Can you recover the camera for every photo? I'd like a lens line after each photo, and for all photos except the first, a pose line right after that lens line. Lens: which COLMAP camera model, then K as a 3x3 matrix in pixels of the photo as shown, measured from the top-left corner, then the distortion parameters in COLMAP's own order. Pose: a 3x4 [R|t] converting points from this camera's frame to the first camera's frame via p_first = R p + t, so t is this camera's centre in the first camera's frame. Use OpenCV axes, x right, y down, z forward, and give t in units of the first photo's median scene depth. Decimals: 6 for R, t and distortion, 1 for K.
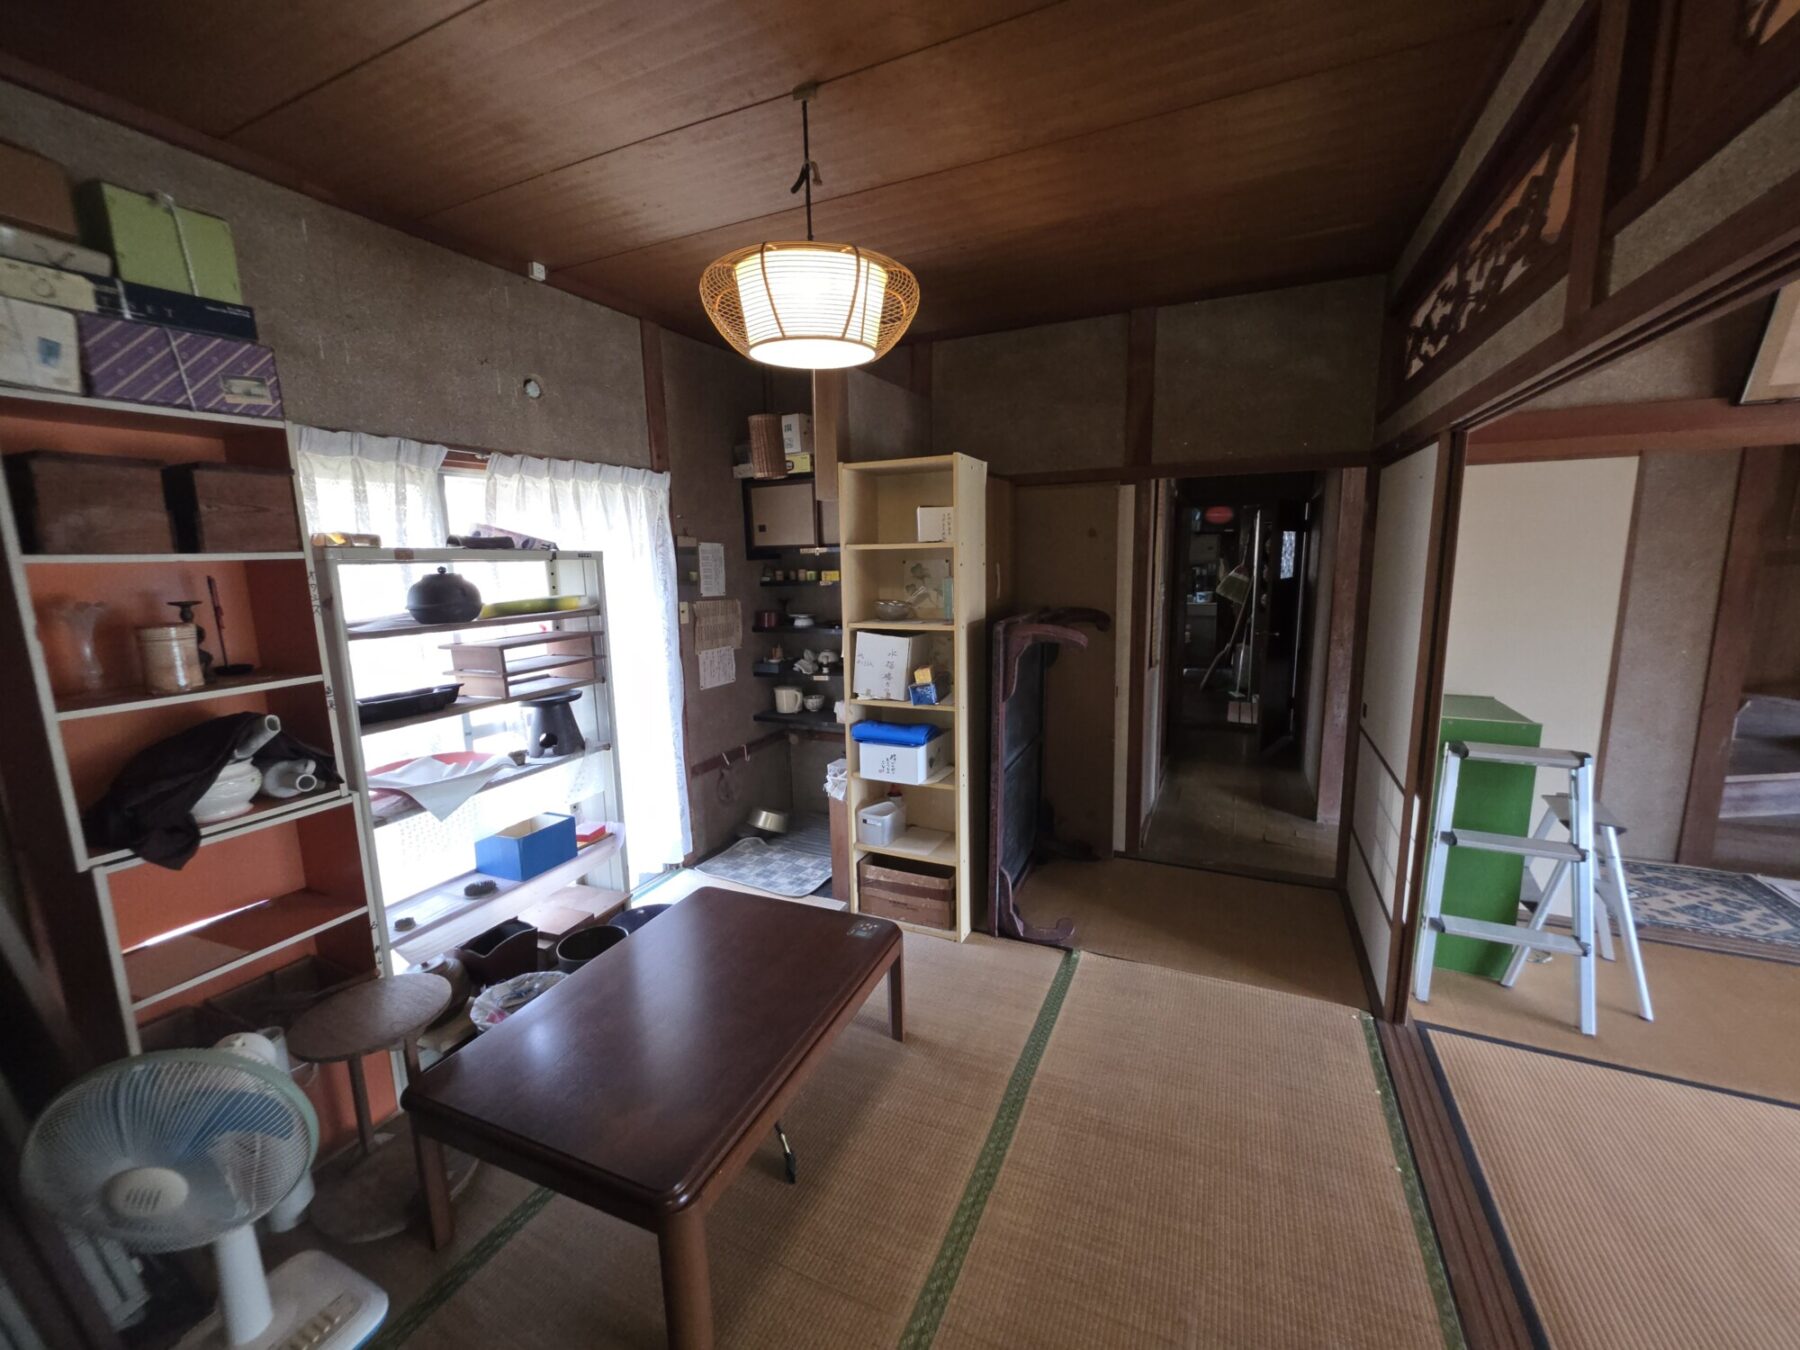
lens RADIAL K [[717.2, 0, 905.0], [0, 717.2, 663.2], [0, 0, 1]] dist [-0.003026, 0.001370]
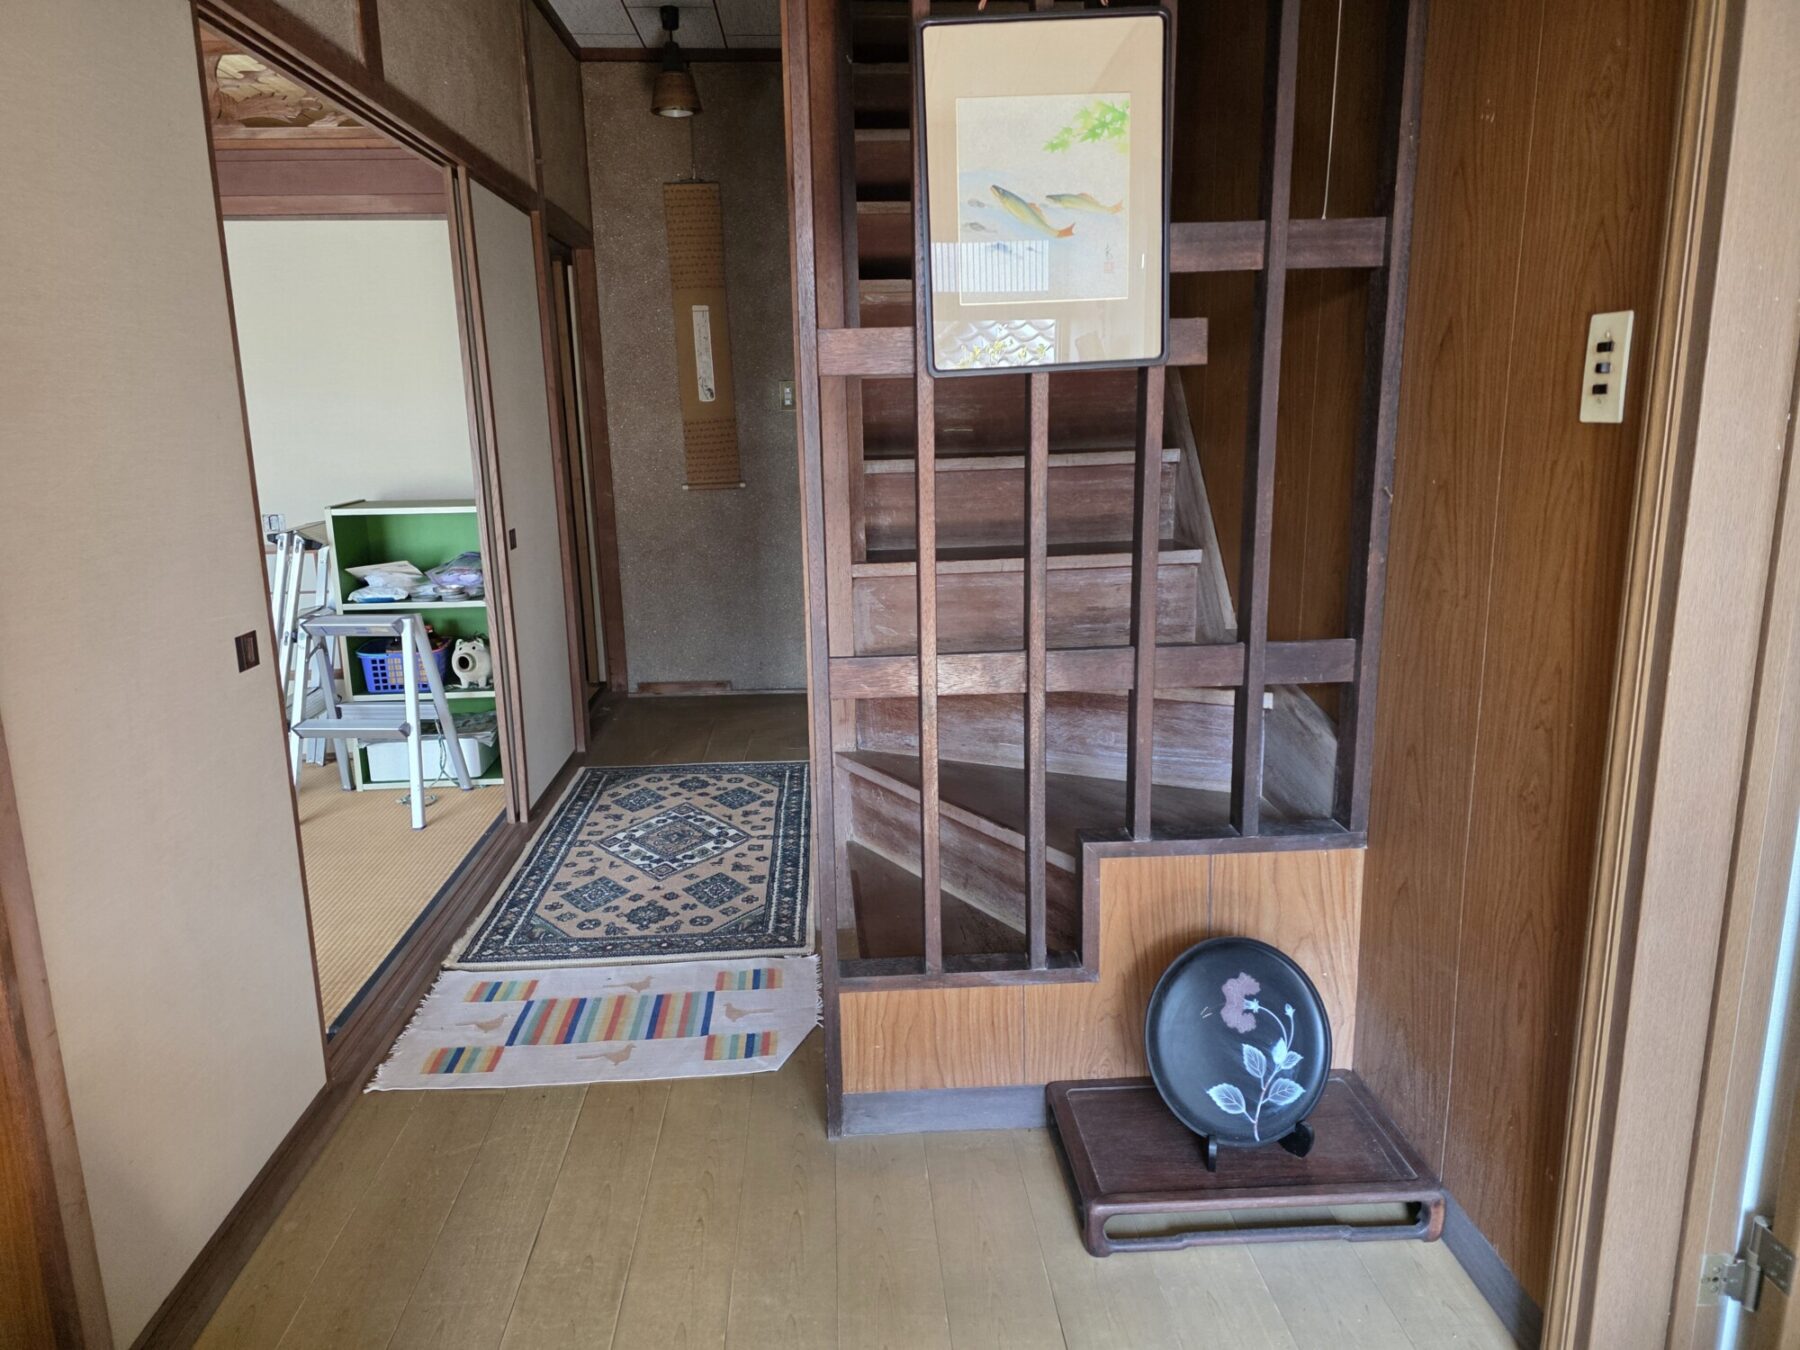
lens RADIAL K [[1207.3, 0, 909.9], [0, 1207.3, 664.7], [0, 0, 1]] dist [0.058888, -0.033260]
pose [[0.473189, 0.199477, -0.858080, 2.292463], [-0.124790, 0.979383, 0.158860, -0.056277], [0.872078, 0.031909, 0.488326, 0.765944]]
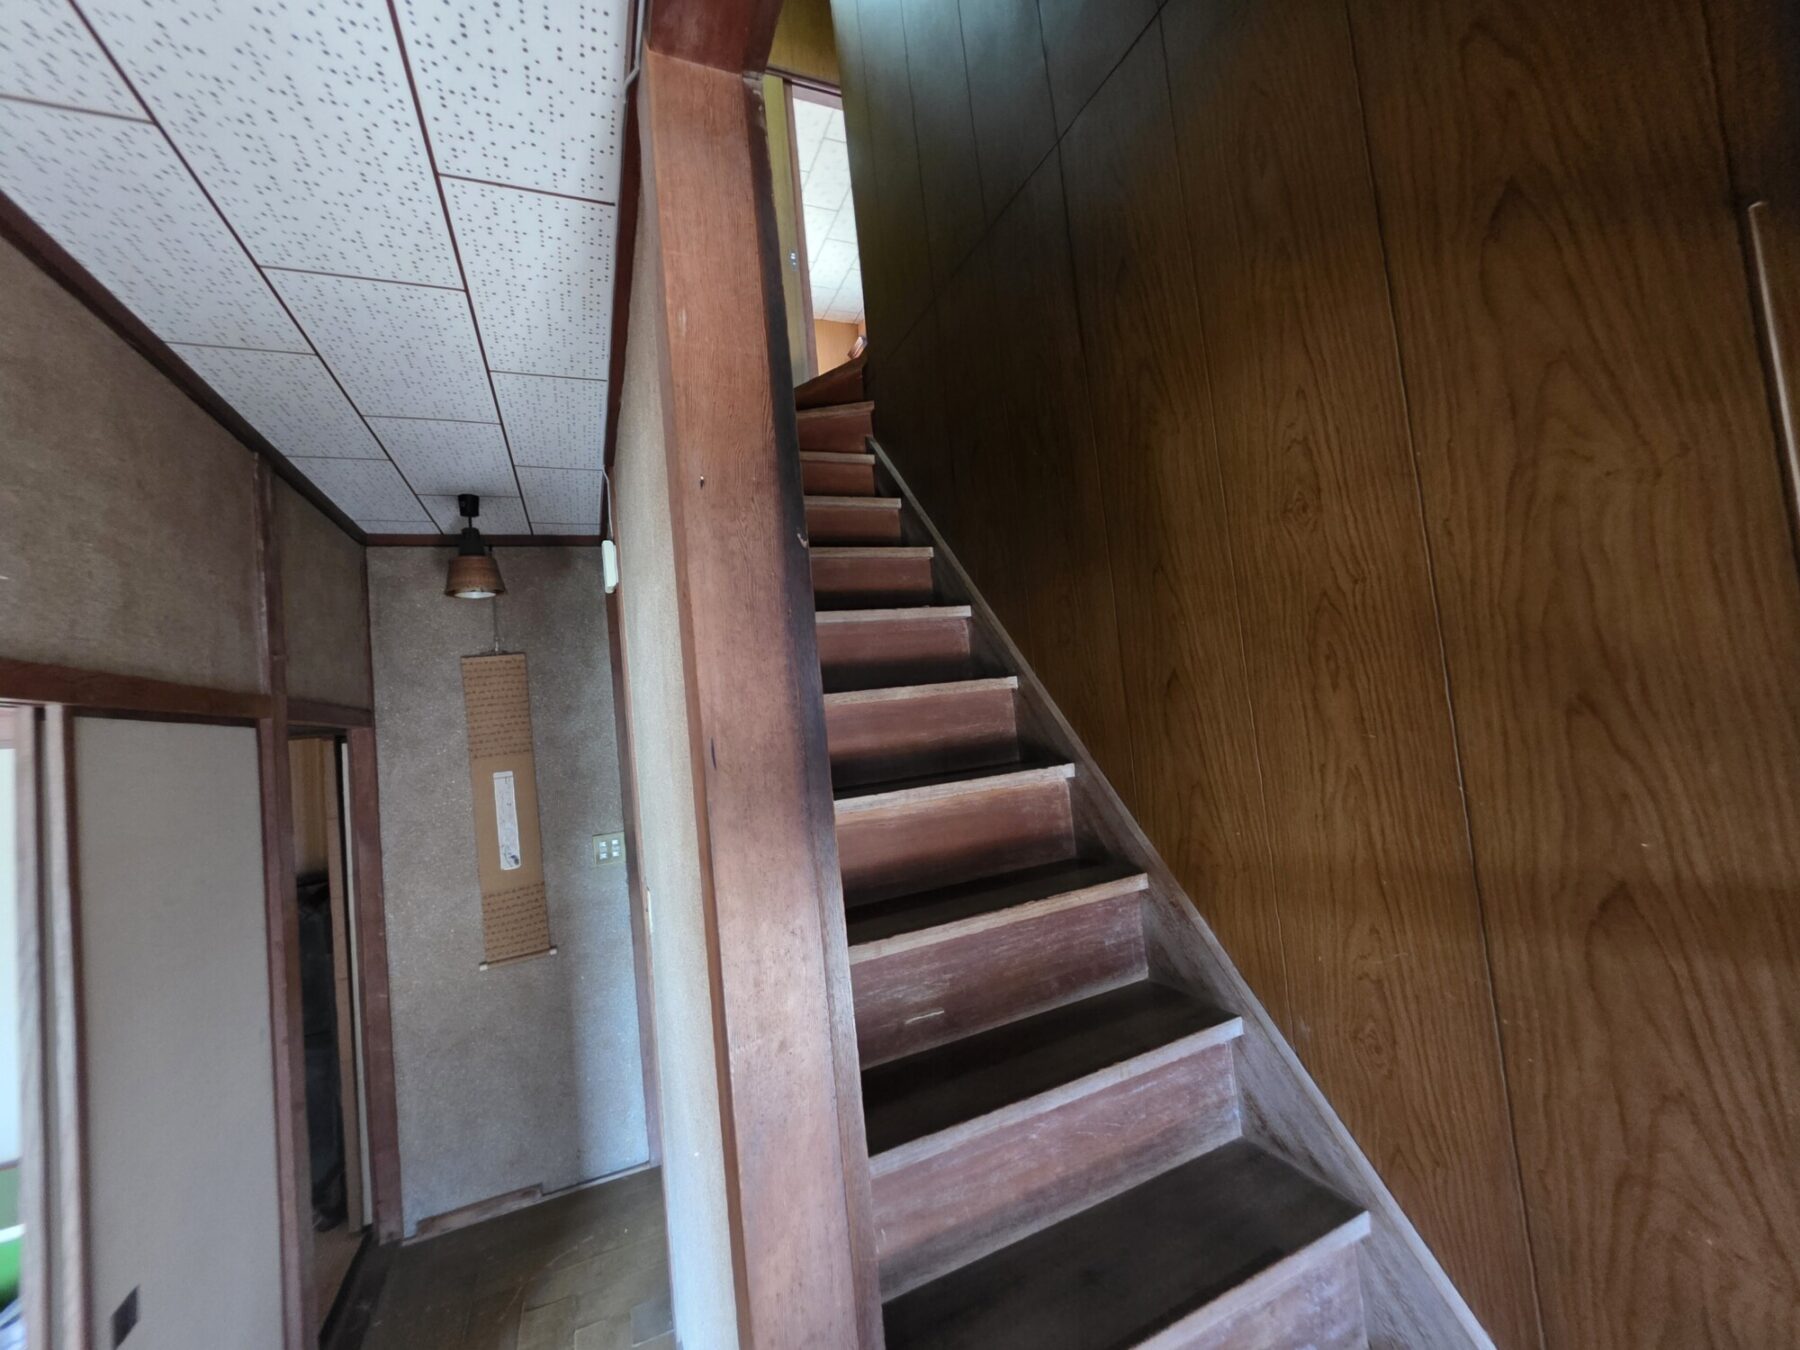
lens RADIAL K [[717.2, 0, 905.0], [0, 717.2, 663.1], [0, 0, 1]] dist [-0.003026, 0.001370]
pose [[0.742915, -0.094946, -0.662617, 1.614073], [-0.017725, 0.986752, -0.161264, -0.251136], [0.669151, 0.131550, 0.731391, 0.972574]]
